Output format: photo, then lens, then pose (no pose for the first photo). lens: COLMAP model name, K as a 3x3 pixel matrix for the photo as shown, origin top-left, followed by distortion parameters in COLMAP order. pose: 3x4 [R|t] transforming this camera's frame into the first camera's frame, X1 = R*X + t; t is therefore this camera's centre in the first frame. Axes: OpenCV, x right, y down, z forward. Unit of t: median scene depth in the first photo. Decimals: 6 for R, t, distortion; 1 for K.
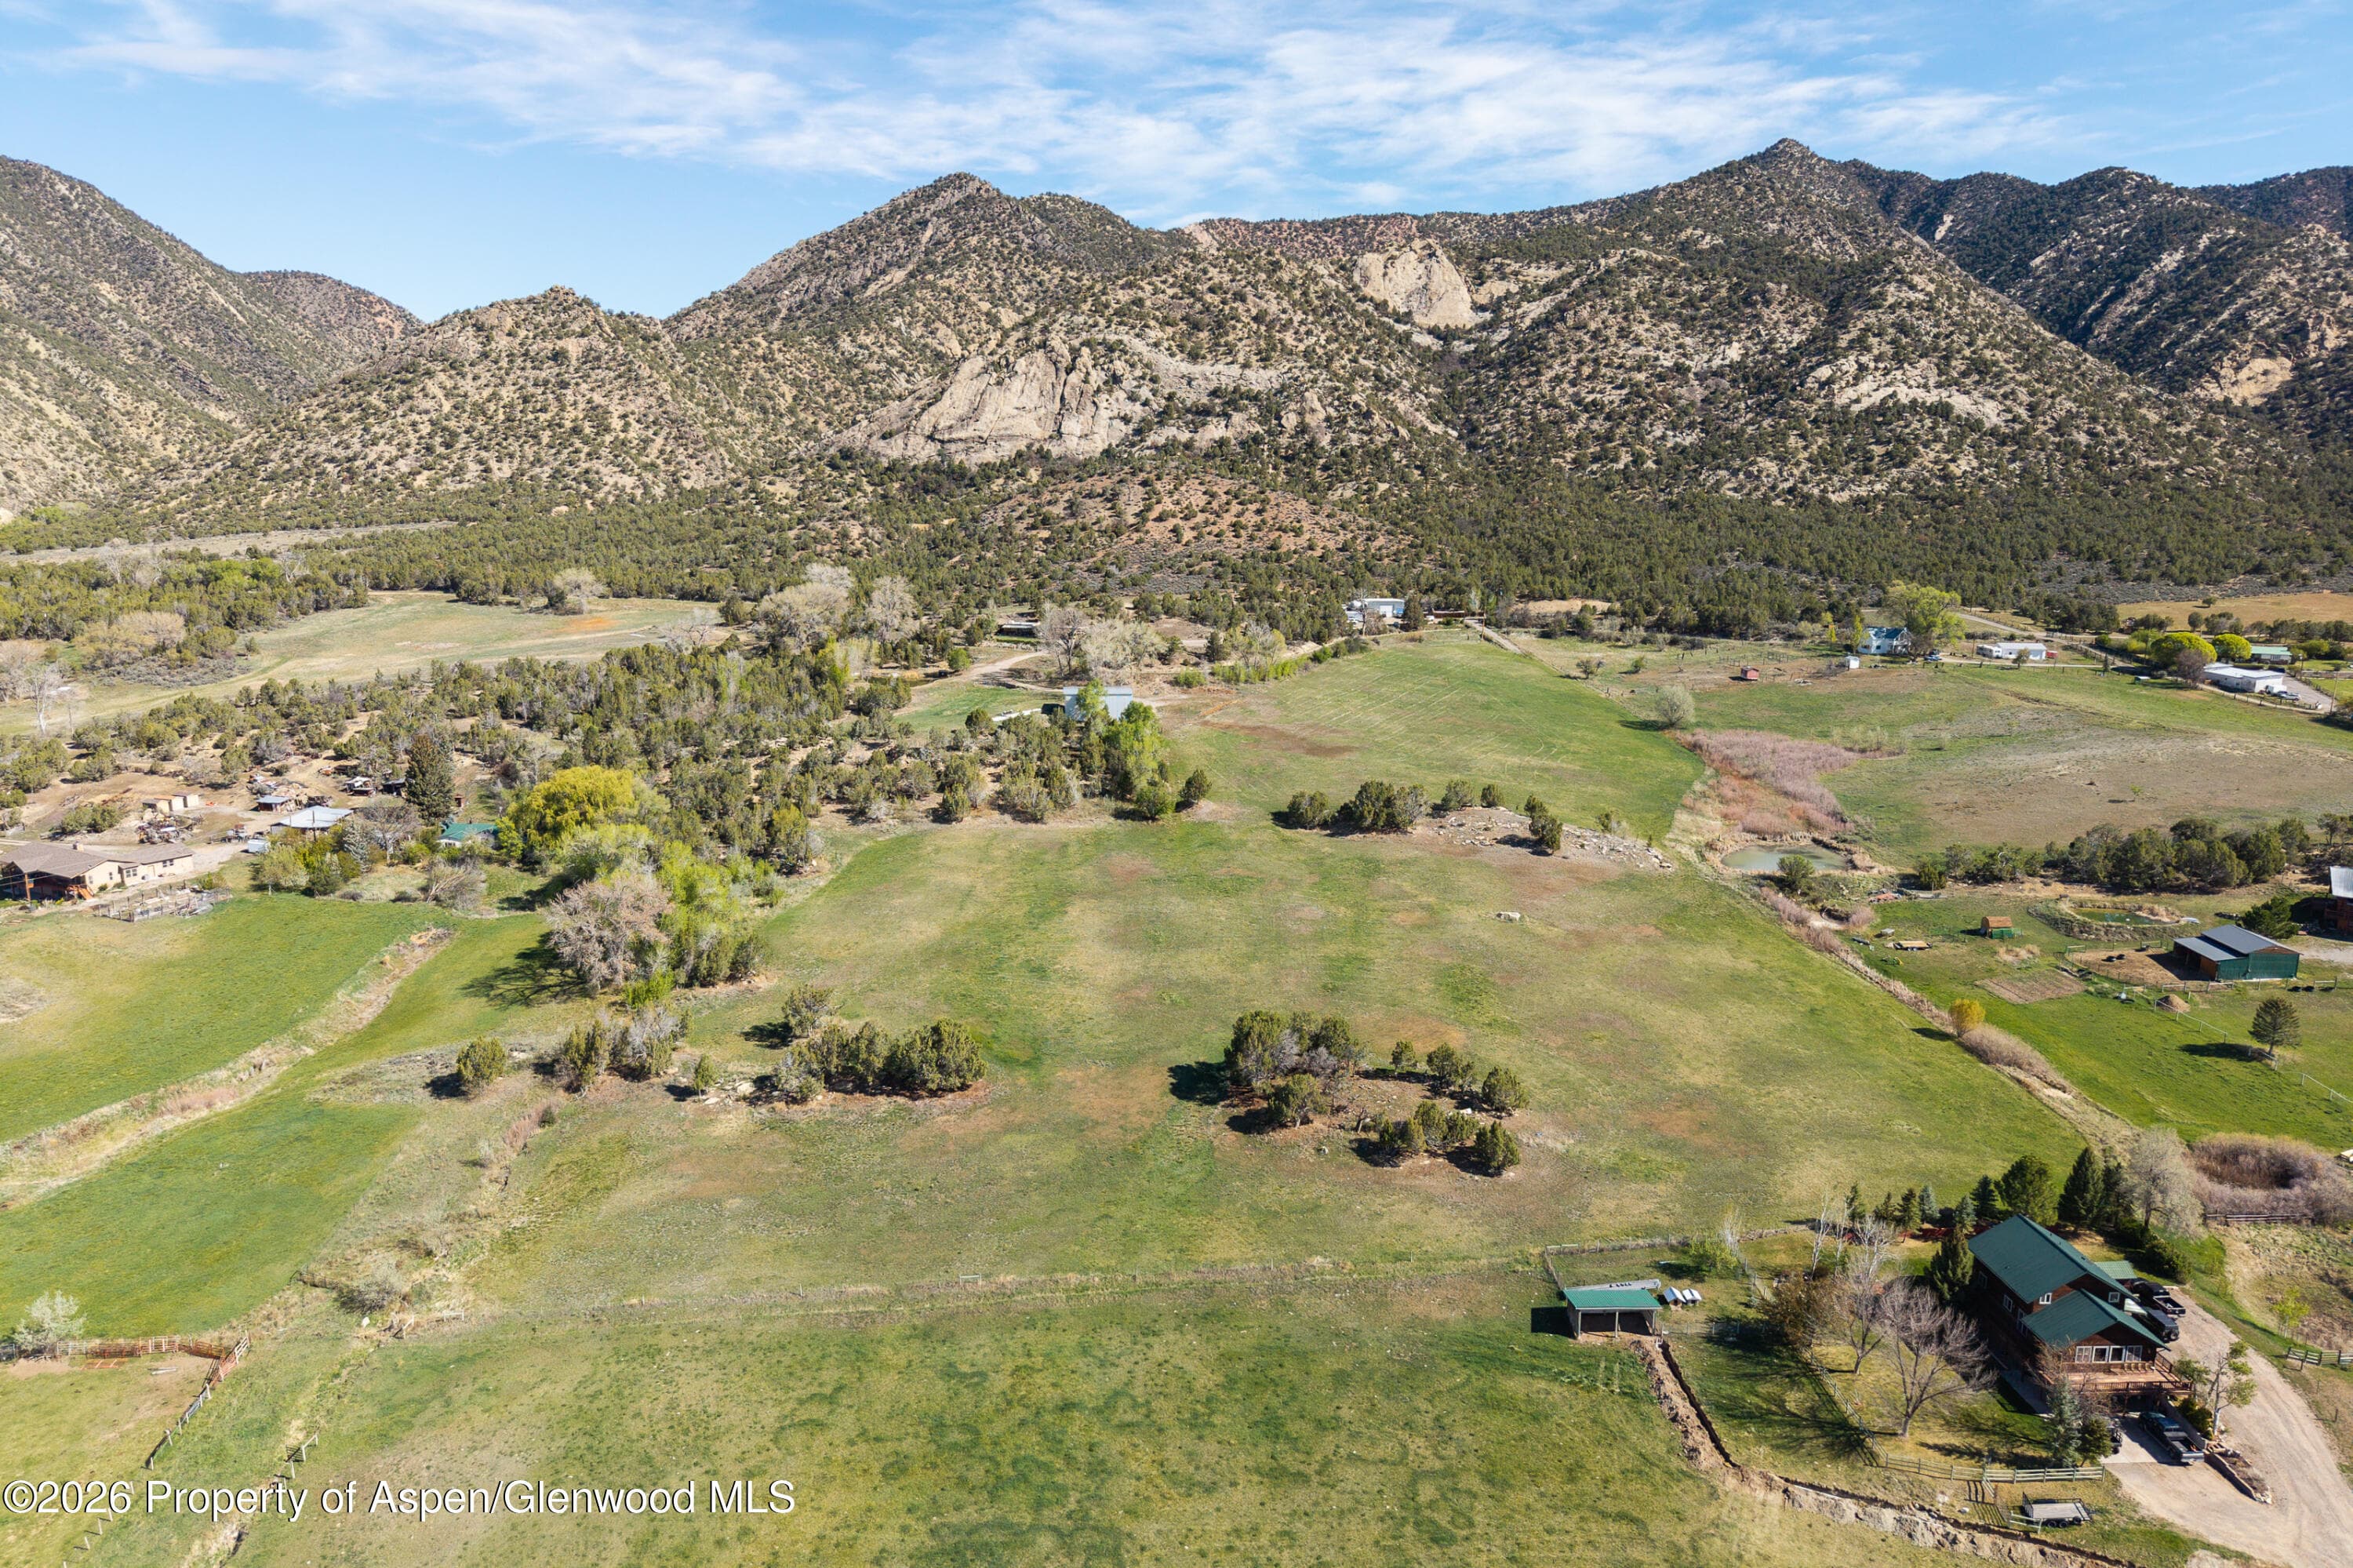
lens RADIAL K [[1586.0, 0, 1156.7], [0, 1586.0, 832.3], [0, 0, 1]] dist [0.006124, -0.006569]
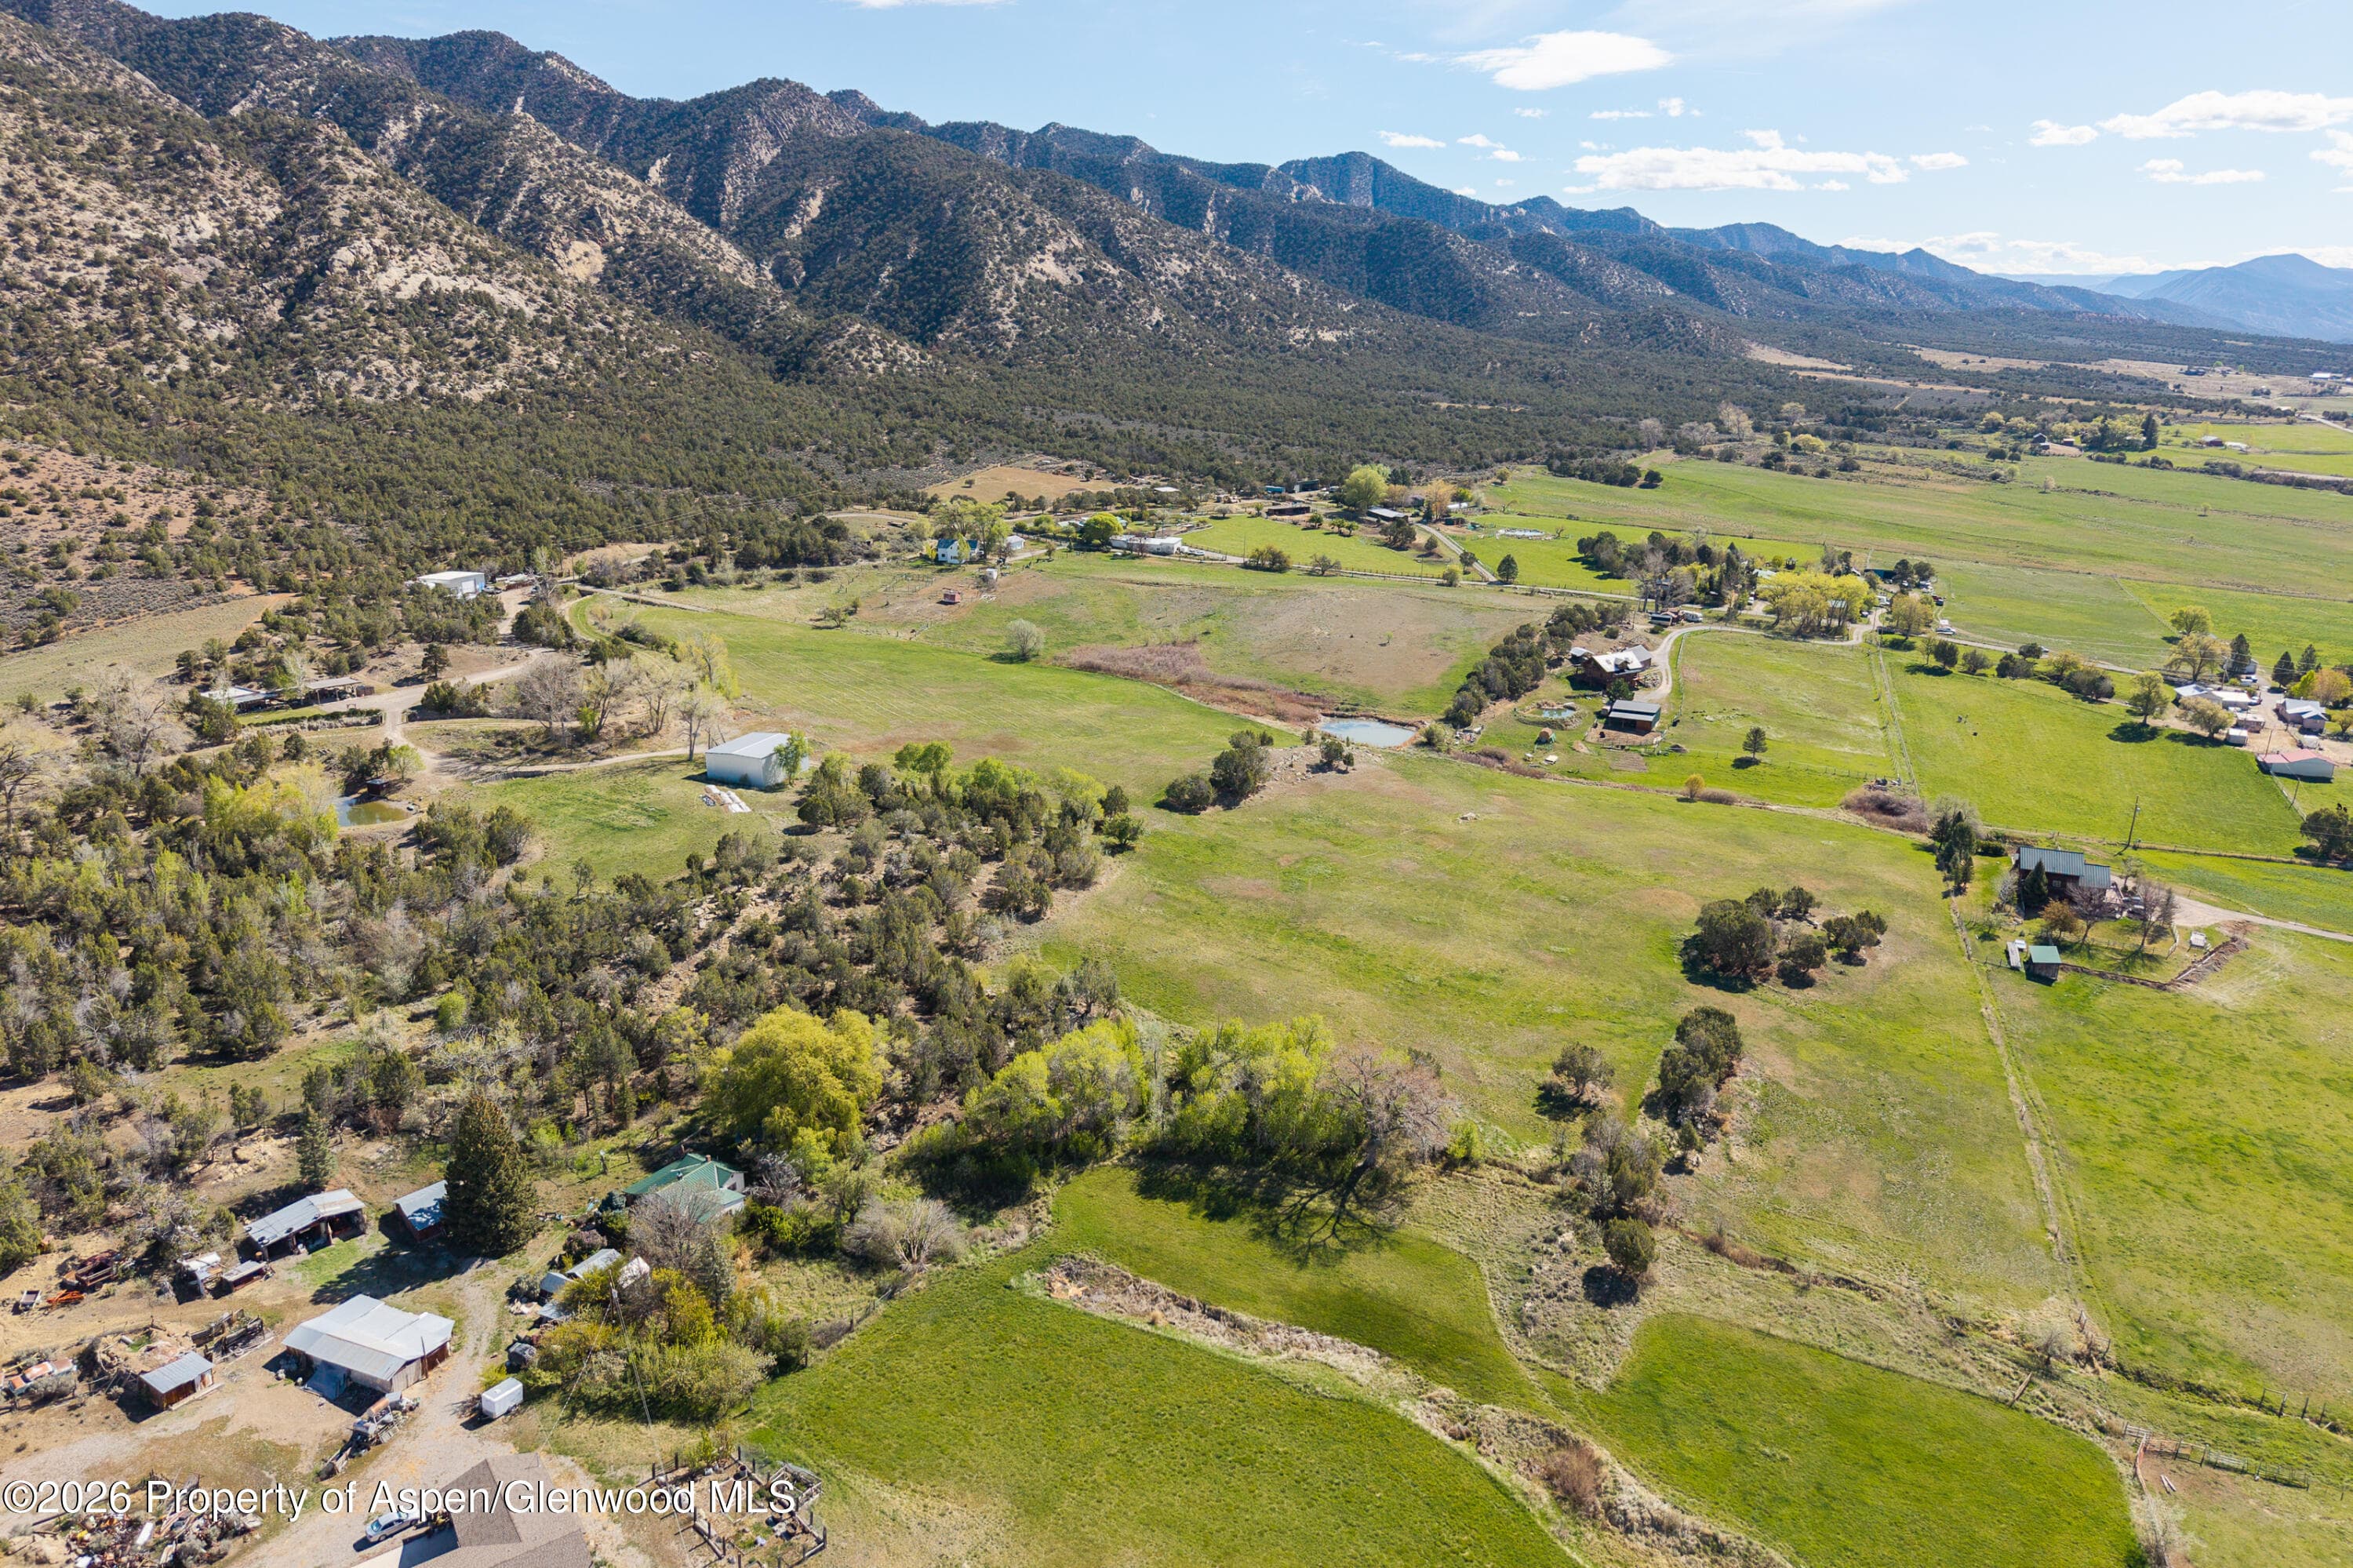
lens RADIAL K [[1587.4, 0, 1176.8], [0, 1587.4, 811.1], [0, 0, 1]] dist [0.006296, -0.002908]
pose [[0.406310, -0.280712, 0.869548, -0.305742], [0.202271, 0.955663, 0.213998, -0.084667], [-0.891066, 0.088934, 0.445075, 0.190690]]
